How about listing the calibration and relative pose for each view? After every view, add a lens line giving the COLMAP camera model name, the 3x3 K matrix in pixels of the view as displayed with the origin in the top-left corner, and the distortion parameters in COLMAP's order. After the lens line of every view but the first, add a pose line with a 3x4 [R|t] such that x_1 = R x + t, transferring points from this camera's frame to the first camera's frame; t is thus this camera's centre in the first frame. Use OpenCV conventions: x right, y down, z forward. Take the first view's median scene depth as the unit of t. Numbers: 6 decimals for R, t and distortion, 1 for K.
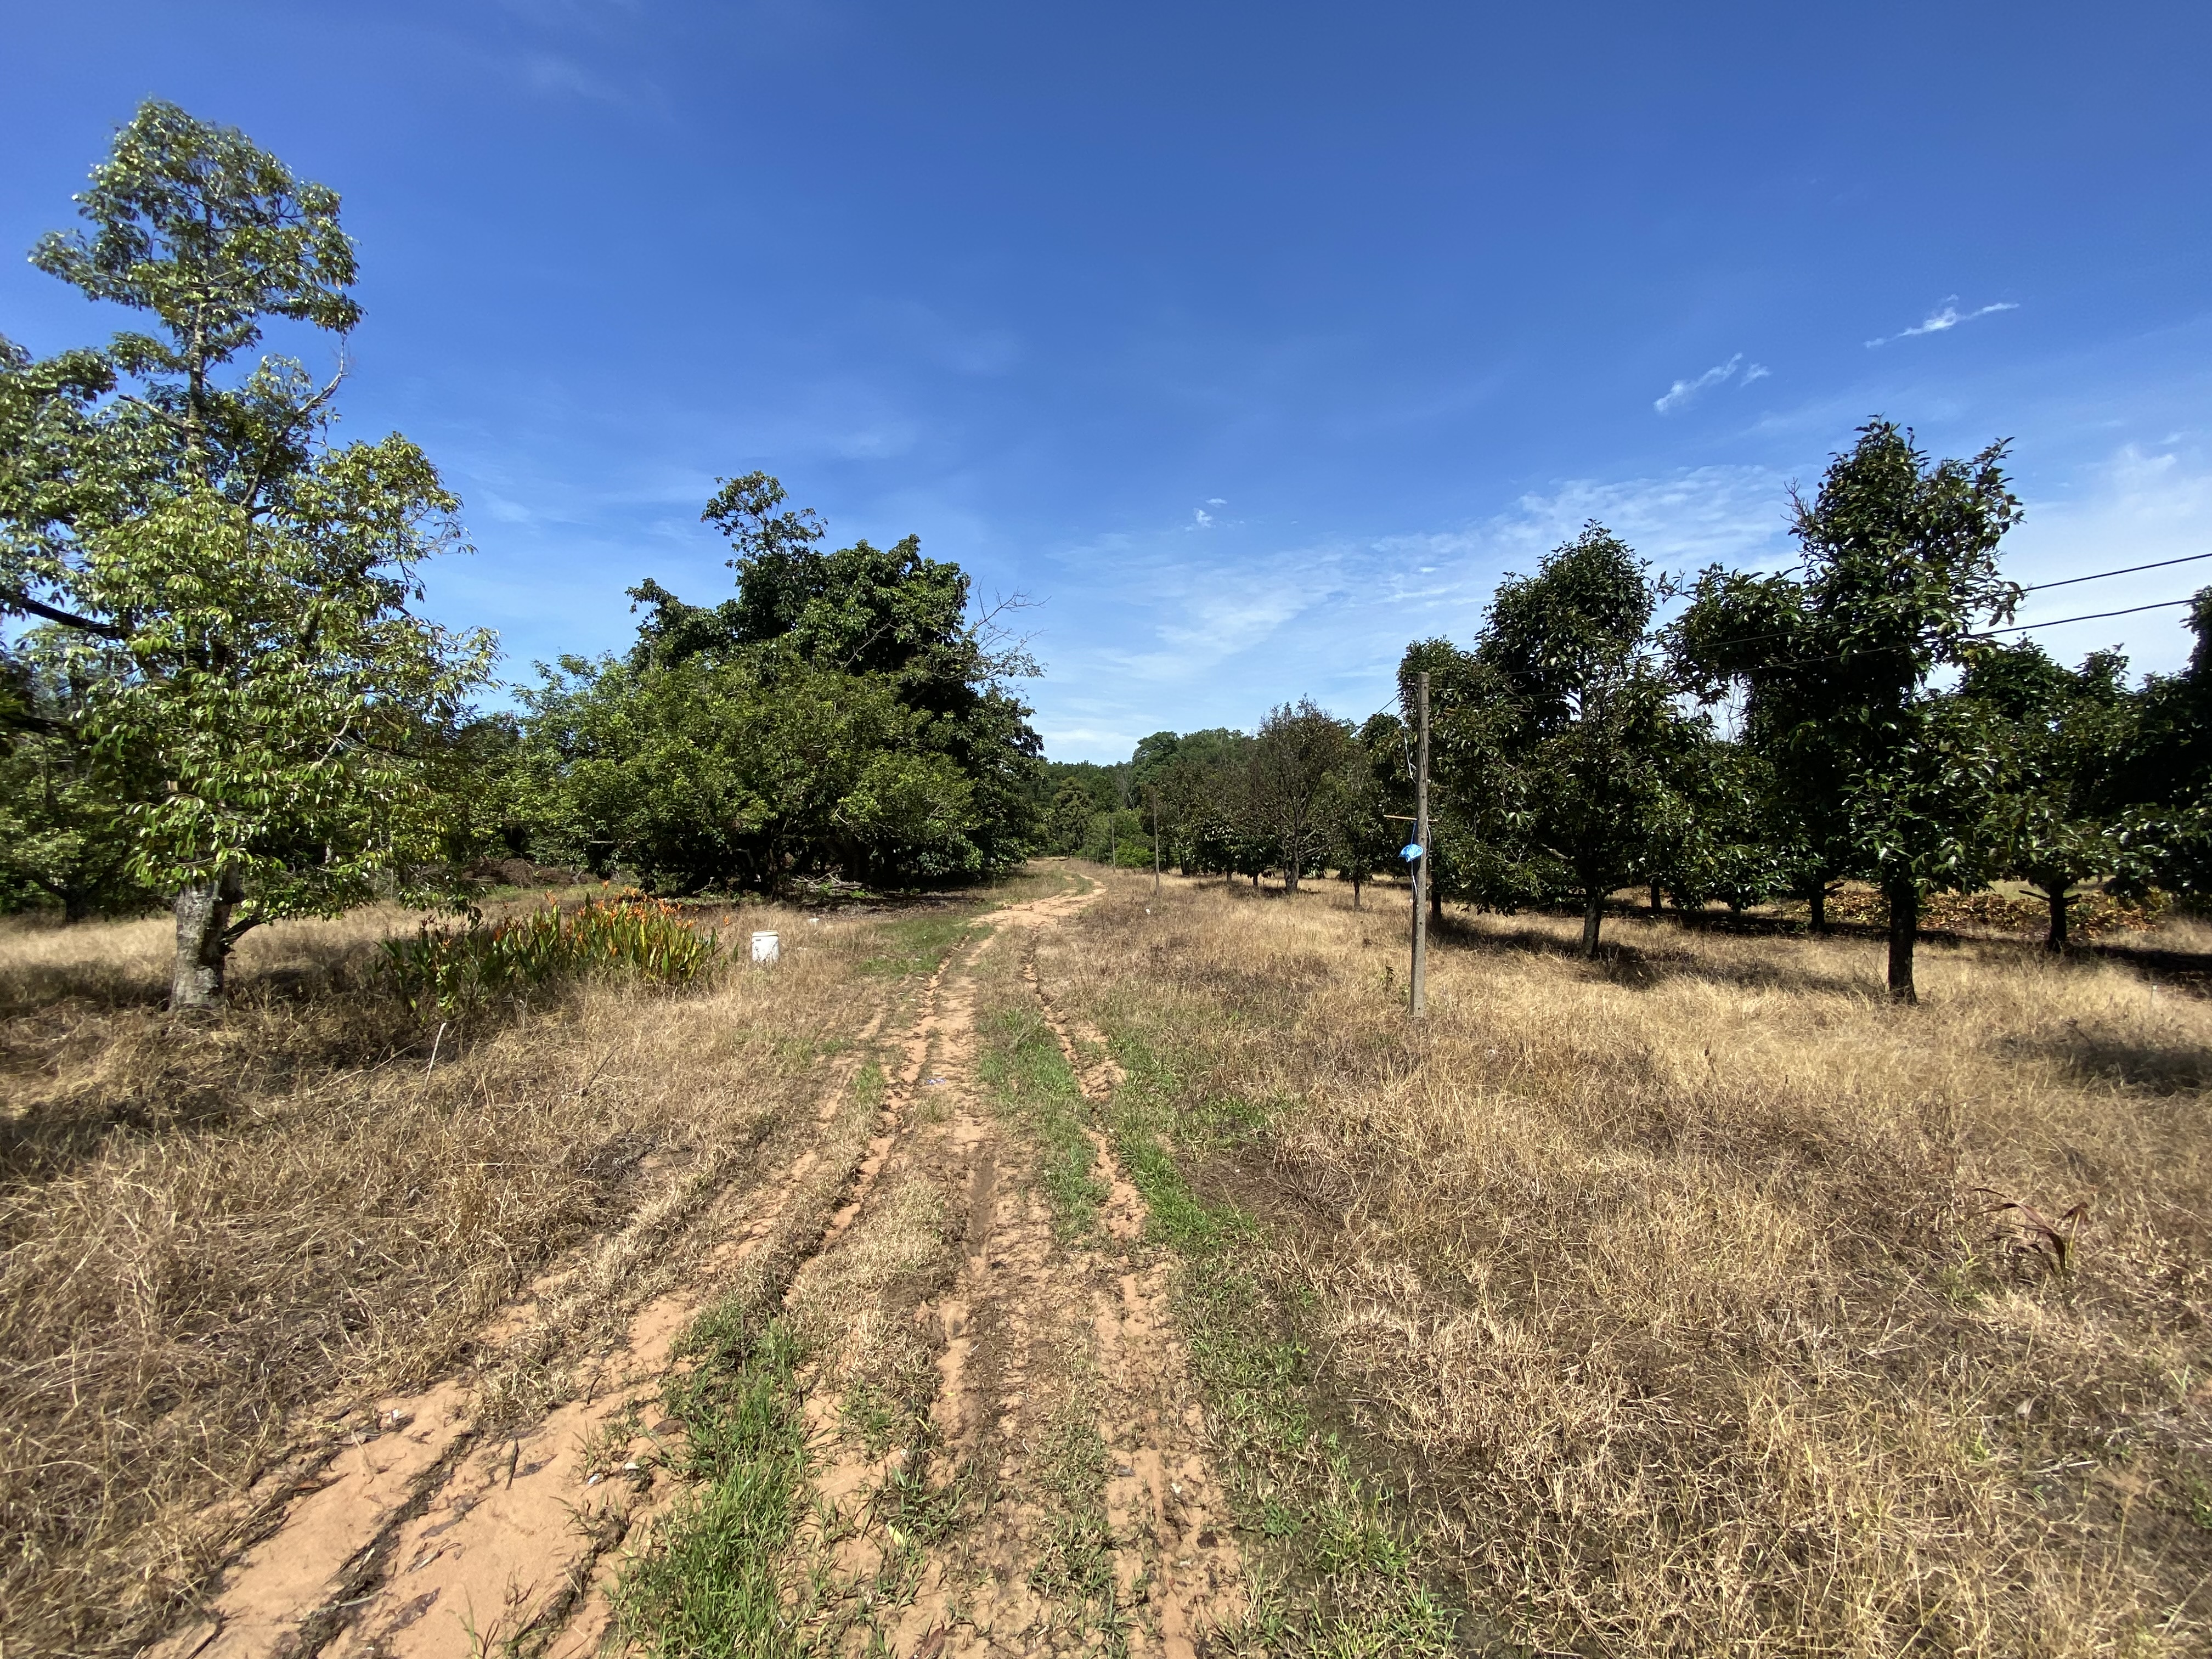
lens RADIAL K [[887.9, 0, 1106.0], [0, 887.9, 829.5], [0, 0, 1]] dist [0.017451, -0.020921]
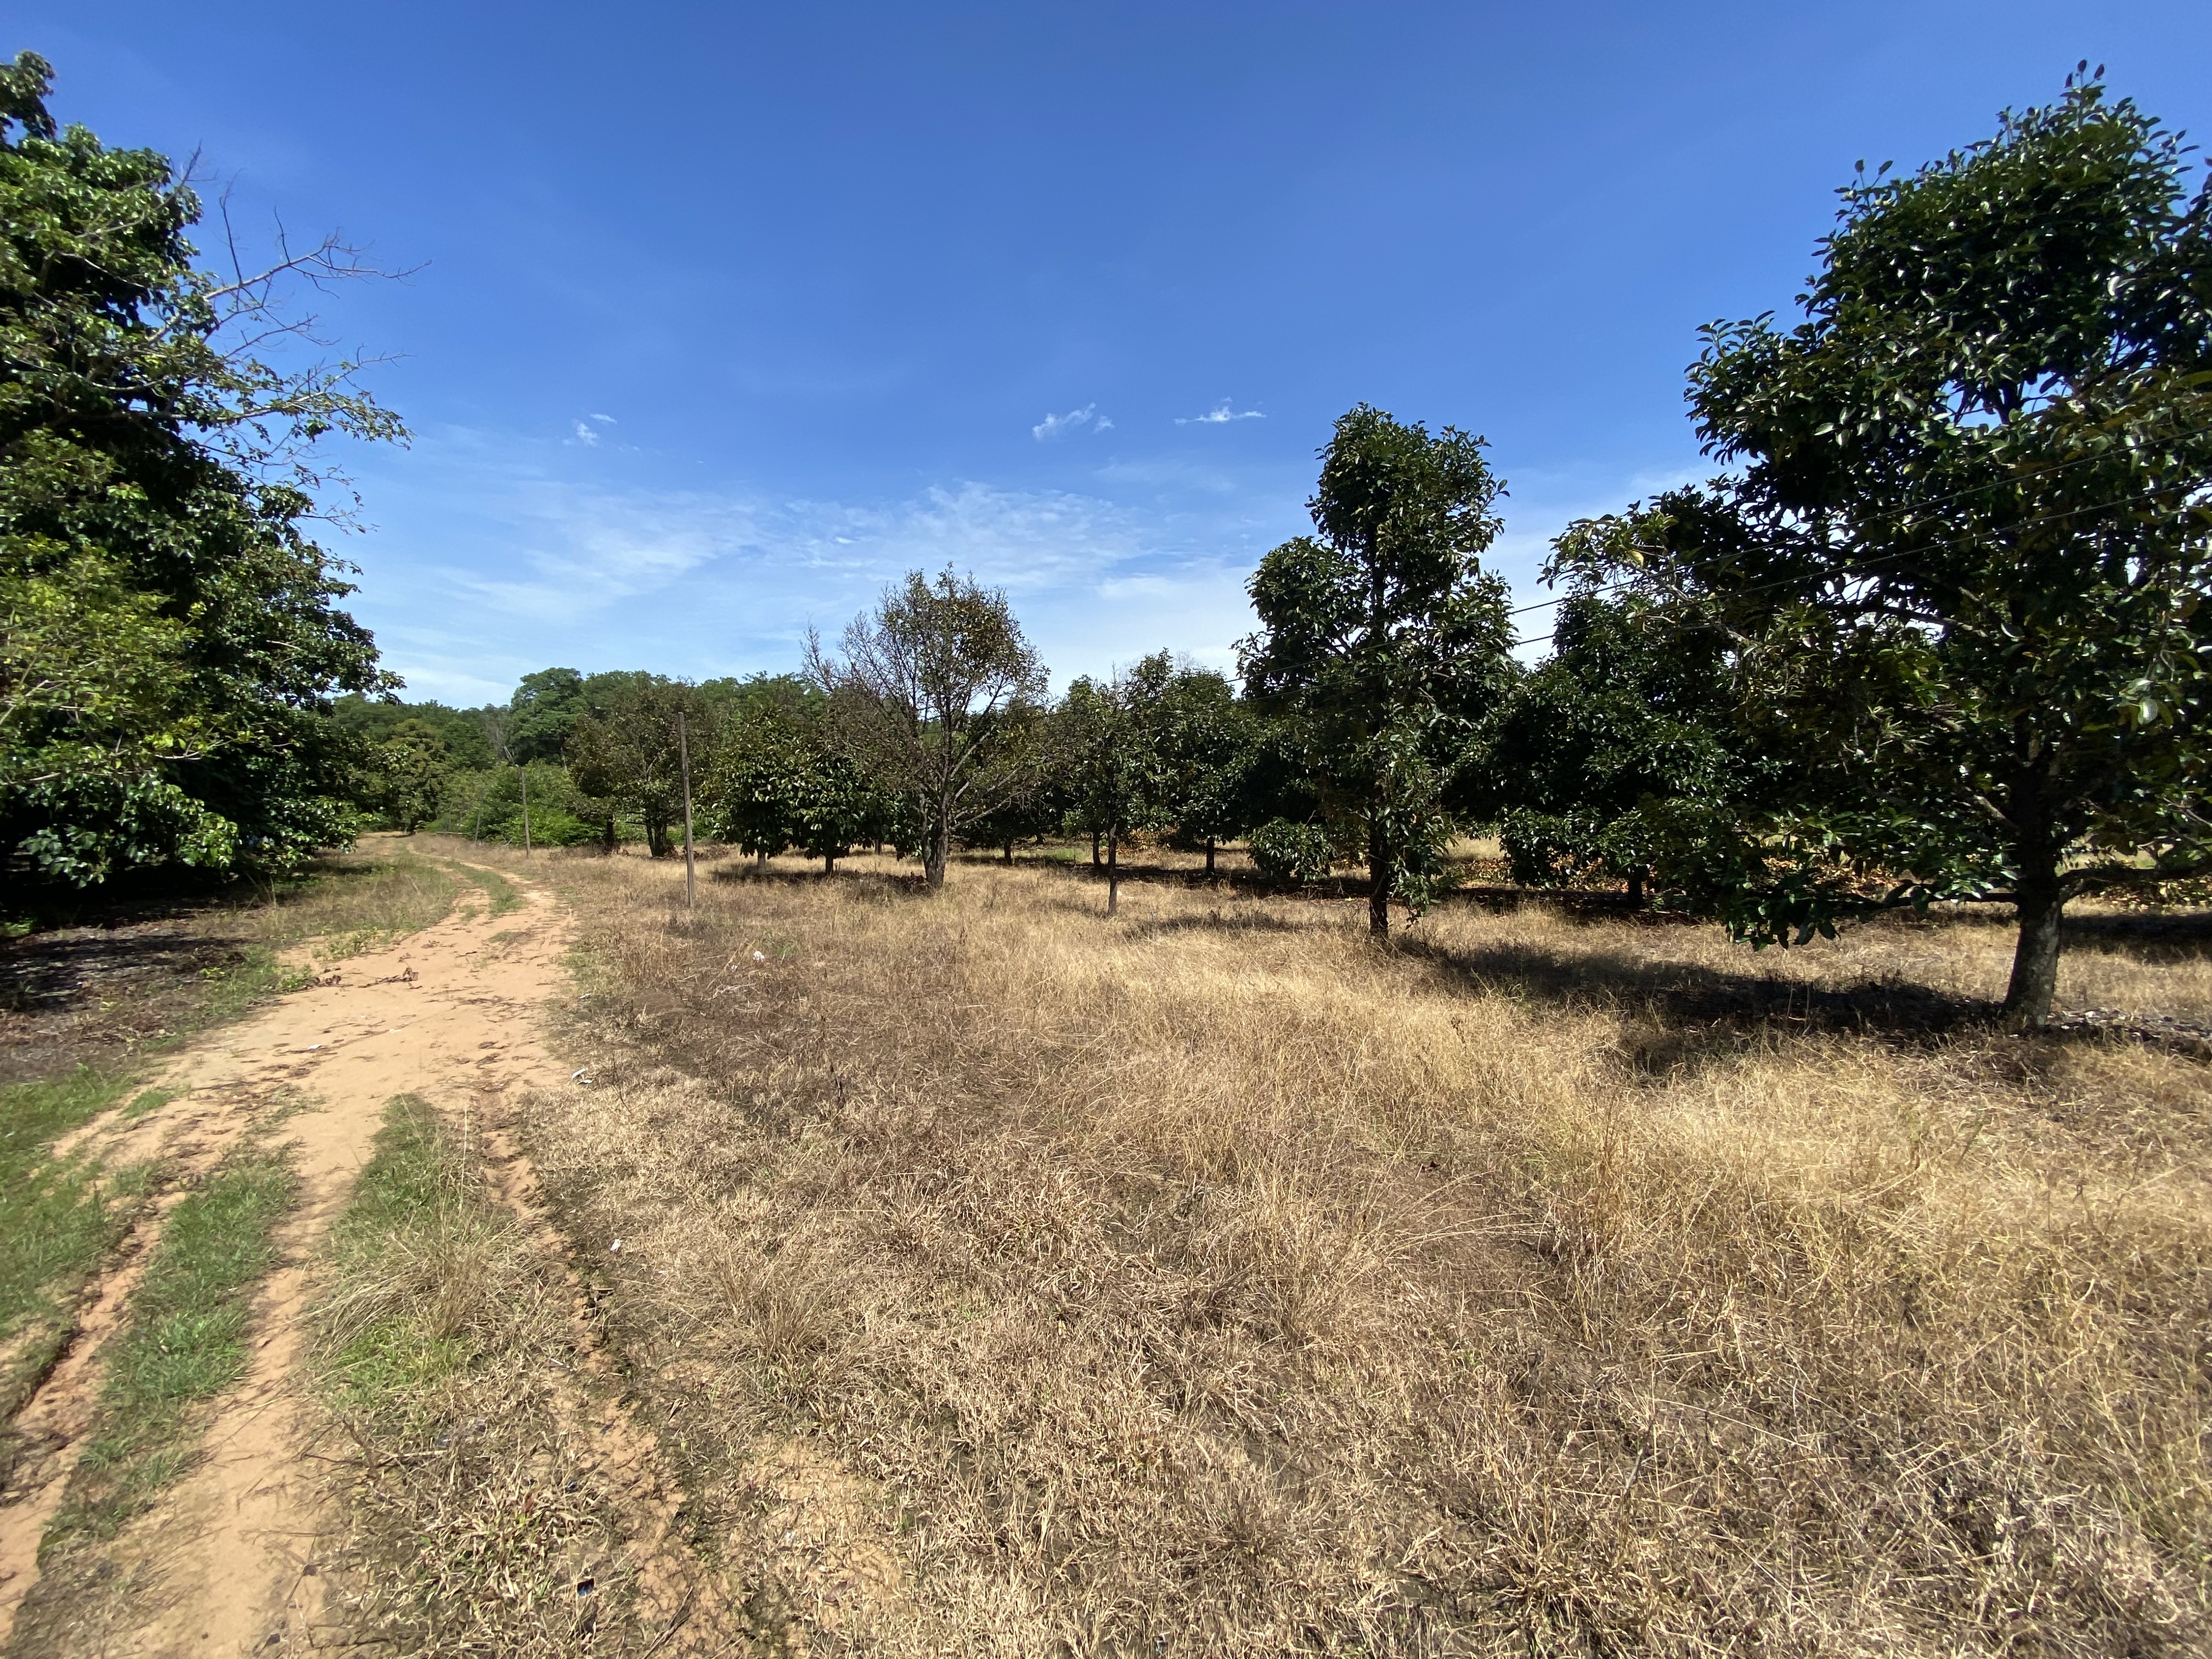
lens RADIAL K [[887.9, 0, 1106.0], [0, 887.9, 829.5], [0, 0, 1]] dist [0.017451, -0.020921]
pose [[0.807629, -0.021373, 0.589304, -0.040784], [0.000156, 0.999351, 0.036031, 0.009481], [-0.589691, -0.029007, 0.807108, 0.318039]]
